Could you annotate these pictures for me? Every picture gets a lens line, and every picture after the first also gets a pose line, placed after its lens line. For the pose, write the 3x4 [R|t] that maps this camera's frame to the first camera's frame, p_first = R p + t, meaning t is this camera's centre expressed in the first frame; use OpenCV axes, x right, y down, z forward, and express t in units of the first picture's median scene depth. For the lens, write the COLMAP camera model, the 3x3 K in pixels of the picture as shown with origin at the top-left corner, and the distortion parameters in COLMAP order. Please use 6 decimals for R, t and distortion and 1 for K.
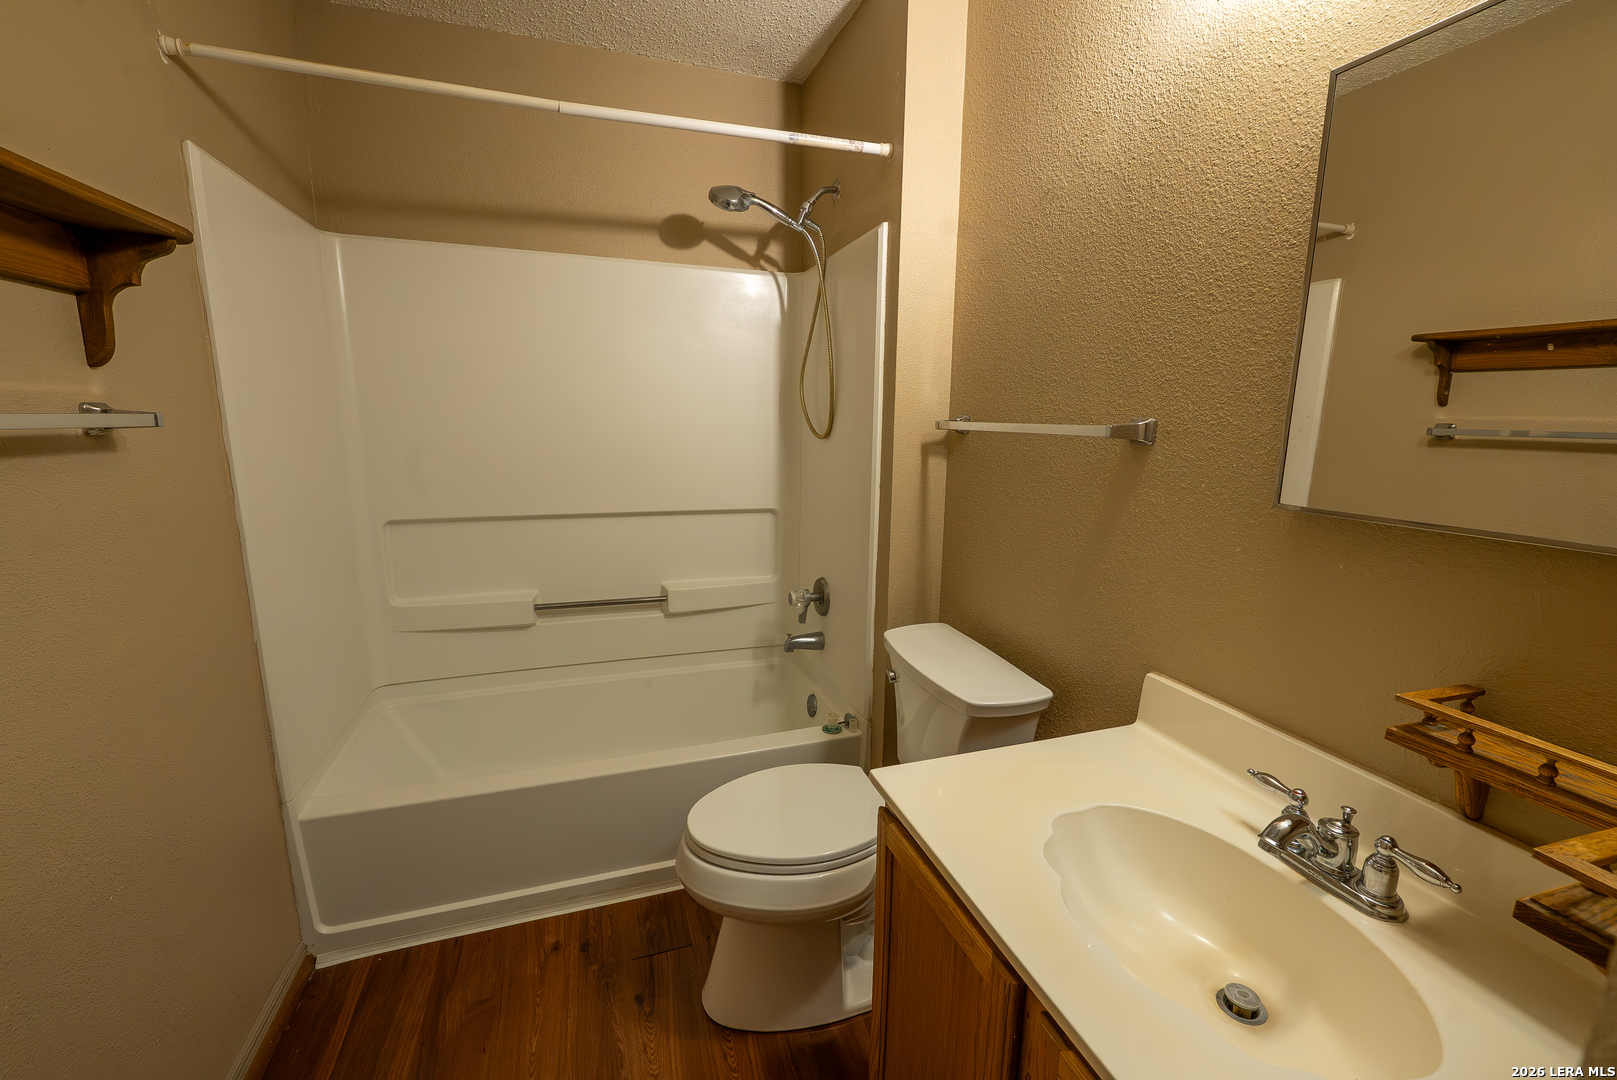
lens RADIAL K [[659.4, 0, 807.9], [0, 659.4, 538.9], [0, 0, 1]] dist [-0.009966, -0.000952]
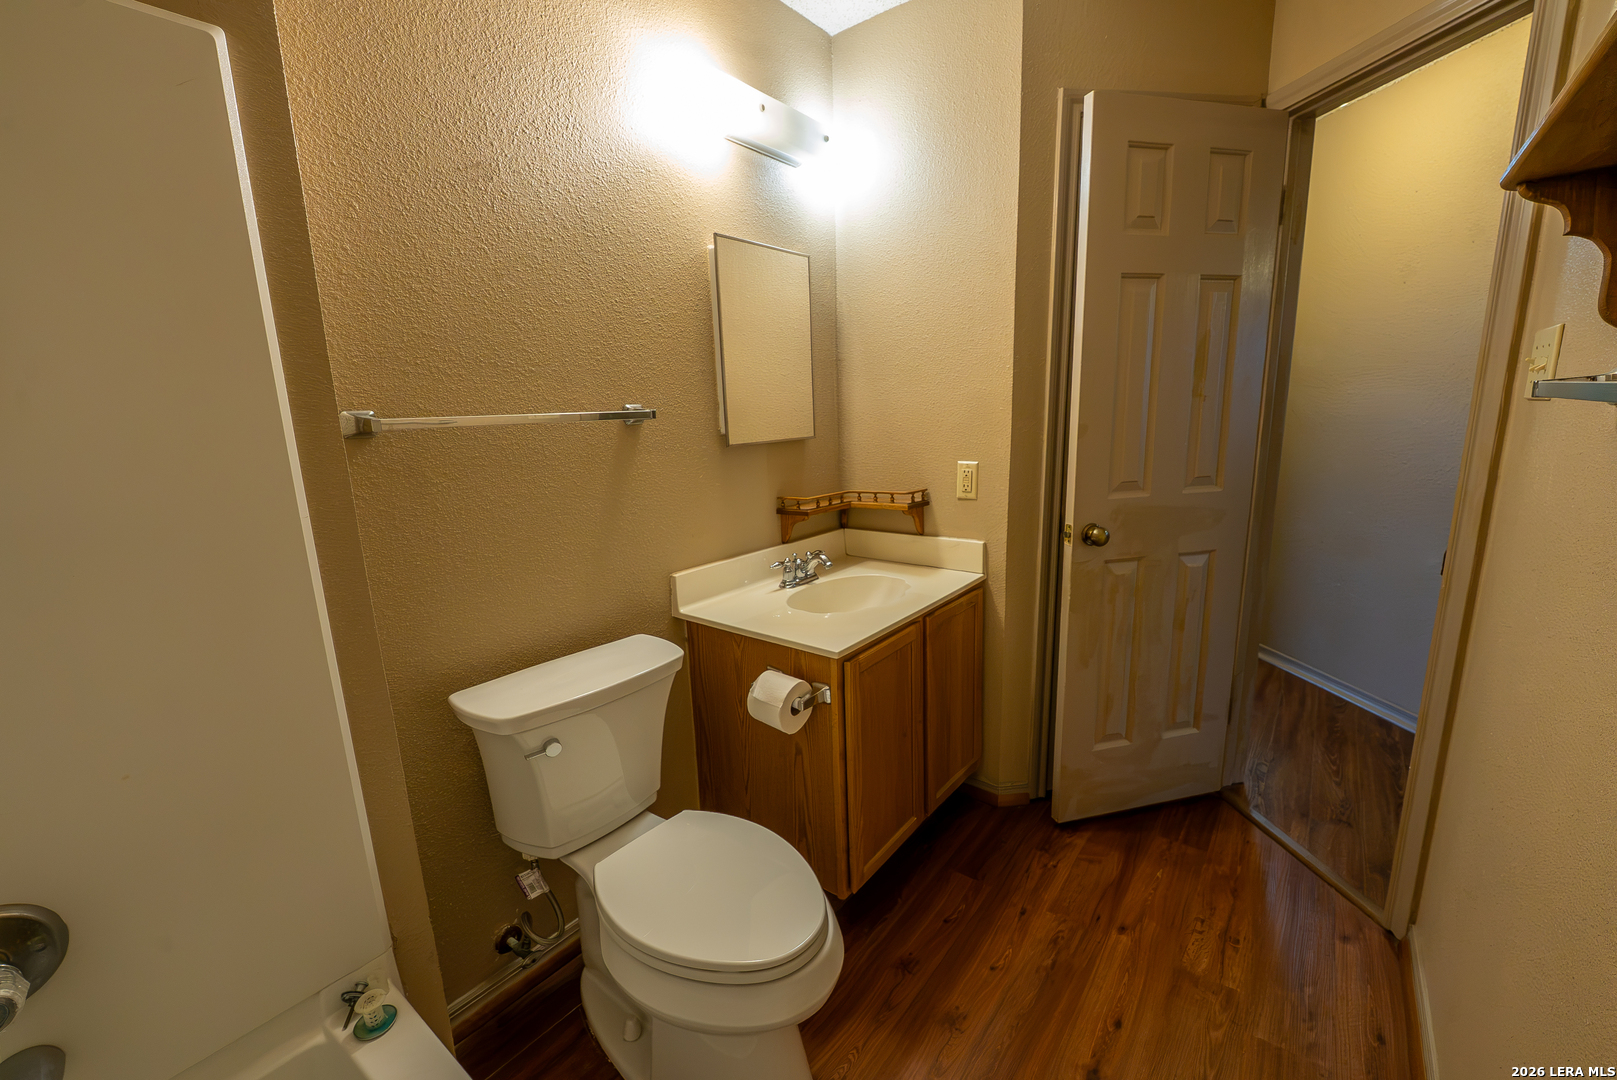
lens RADIAL K [[659.4, 0, 809.6], [0, 659.4, 543.0], [0, 0, 1]] dist [-0.009966, -0.000952]
pose [[-0.545913, -0.166046, 0.821223, -0.922650], [0.180382, 0.933887, 0.308736, -0.289740], [-0.818194, 0.316677, -0.479869, 1.541572]]
